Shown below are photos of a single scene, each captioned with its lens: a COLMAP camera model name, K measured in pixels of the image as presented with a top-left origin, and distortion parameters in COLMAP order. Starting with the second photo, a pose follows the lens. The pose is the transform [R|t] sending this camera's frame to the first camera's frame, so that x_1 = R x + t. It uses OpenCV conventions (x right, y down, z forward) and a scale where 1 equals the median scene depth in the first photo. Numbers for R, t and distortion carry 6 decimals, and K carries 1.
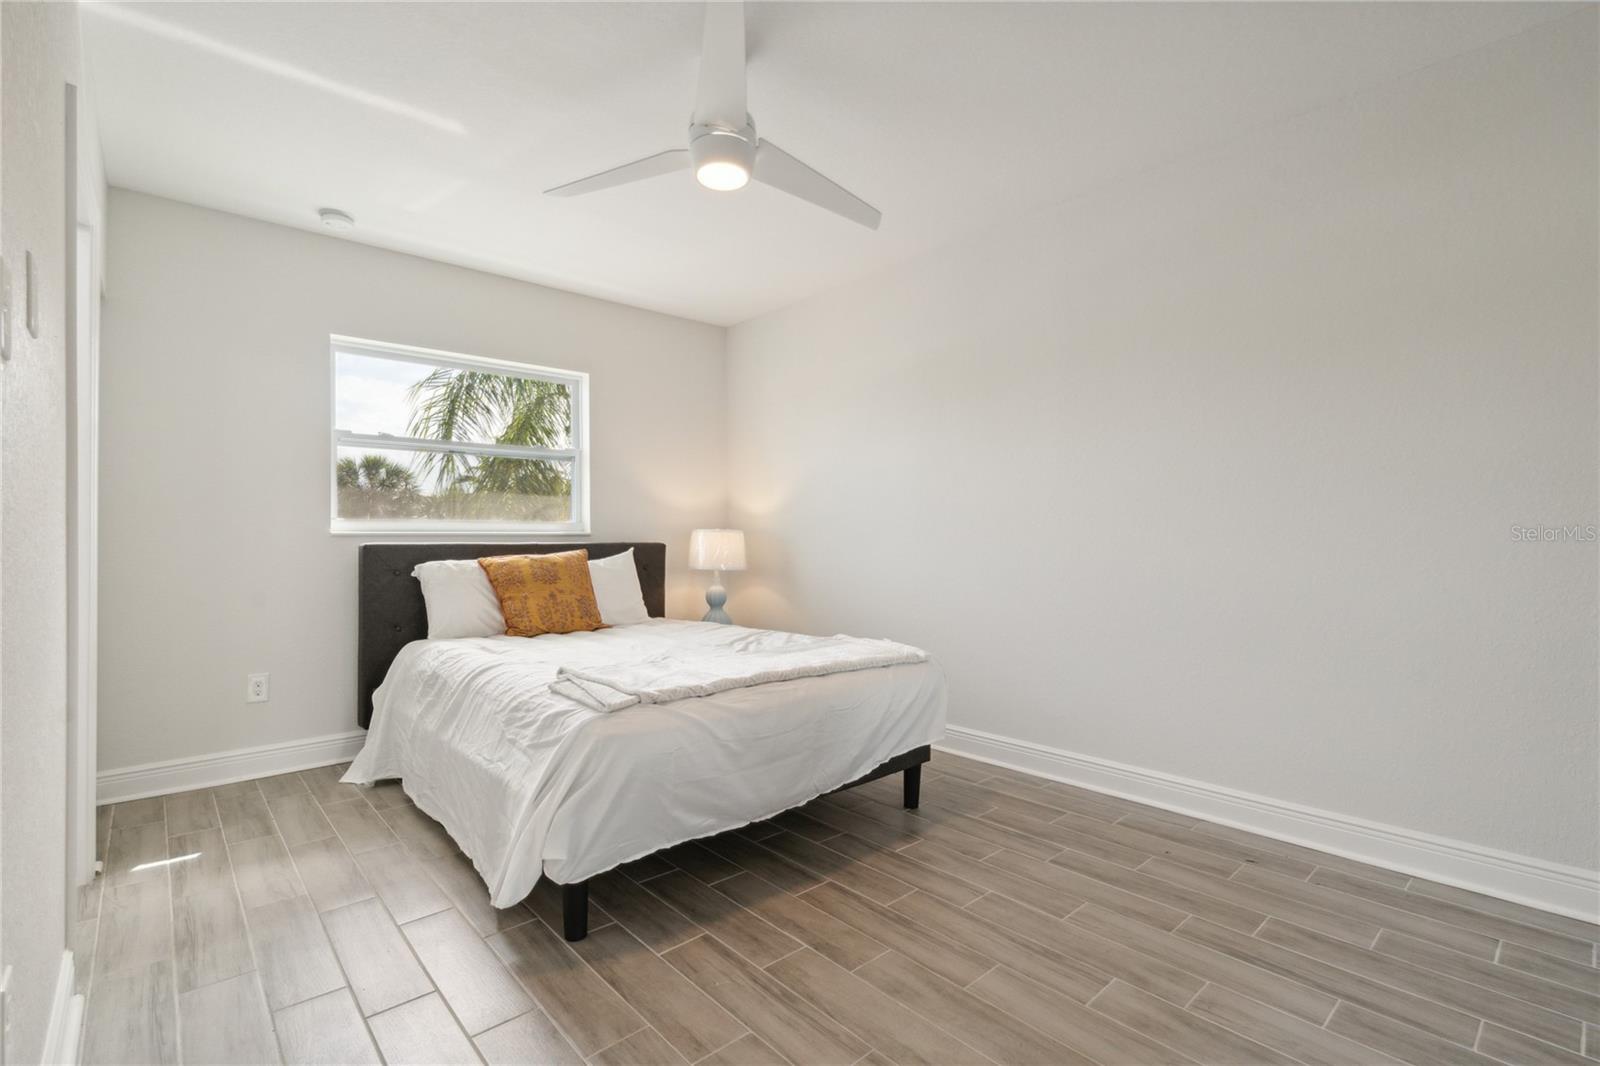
lens RADIAL K [[735.3, 0, 796.8], [0, 735.3, 540.7], [0, 0, 1]] dist [-0.008707, 0.002710]
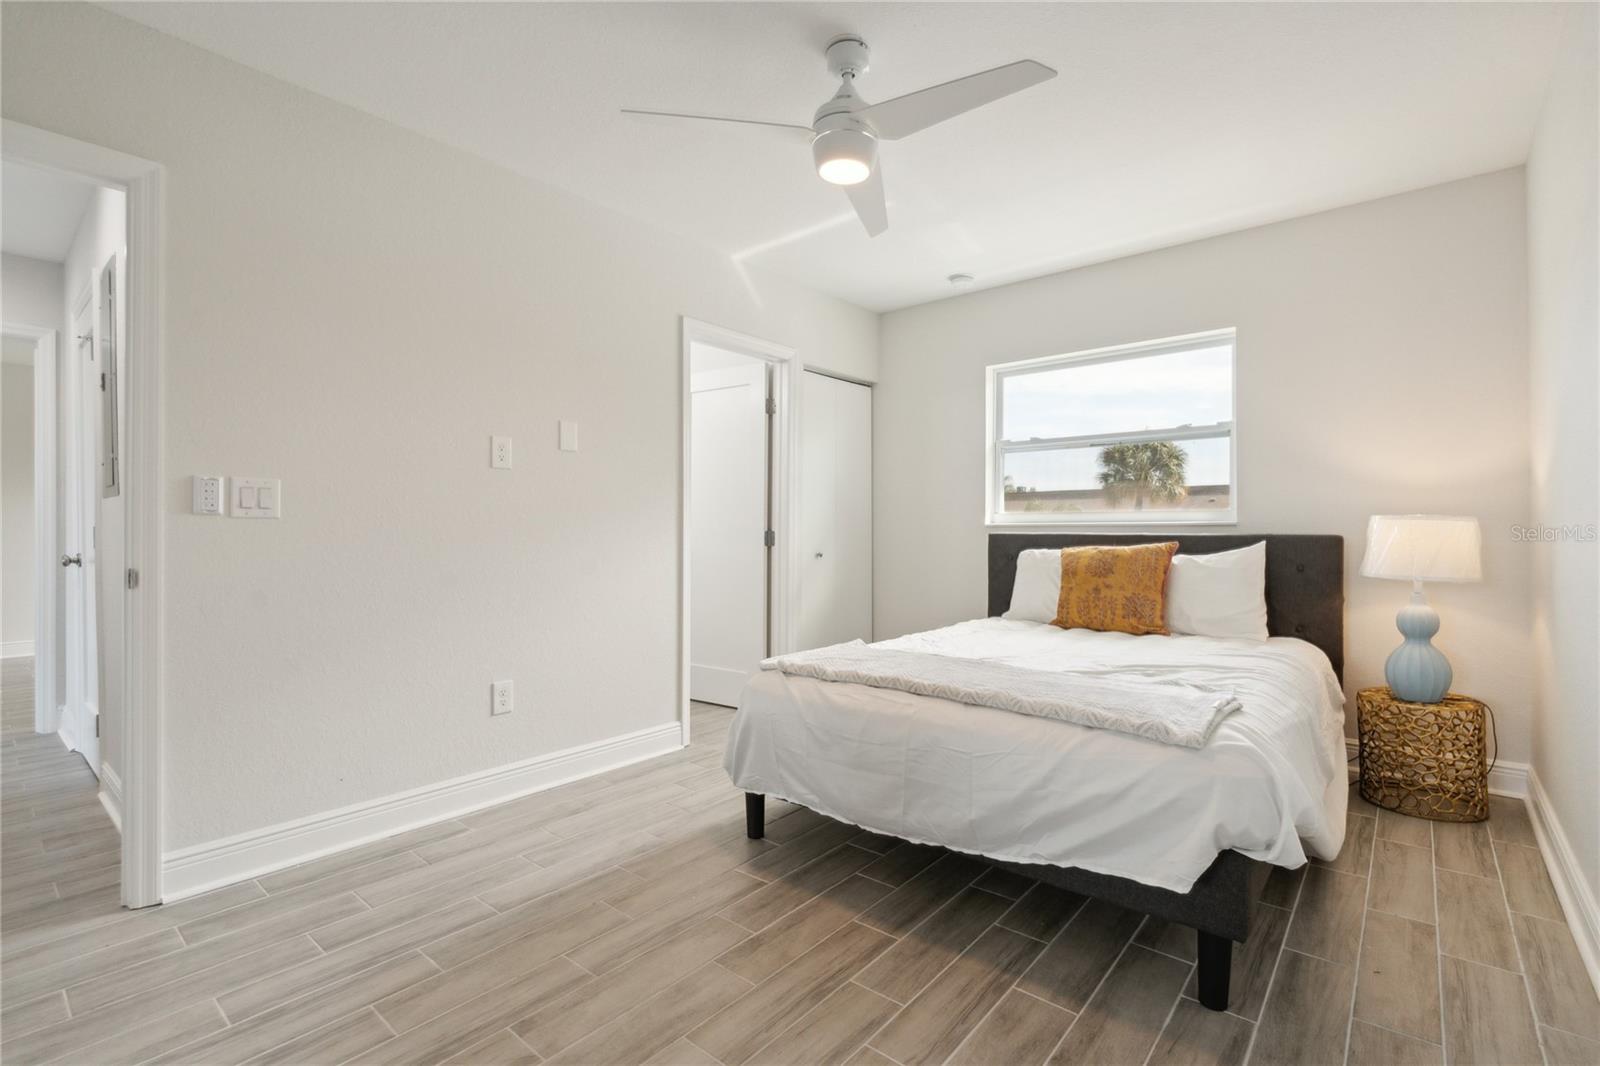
lens RADIAL K [[735.3, 0, 796.9], [0, 735.3, 528.5], [0, 0, 1]] dist [-0.008707, 0.002710]
pose [[0.133426, 0.000262, -0.991059, 0.560127], [-0.000396, 1.000000, 0.000211, -0.003811], [0.991059, 0.000364, 0.133426, 0.503834]]
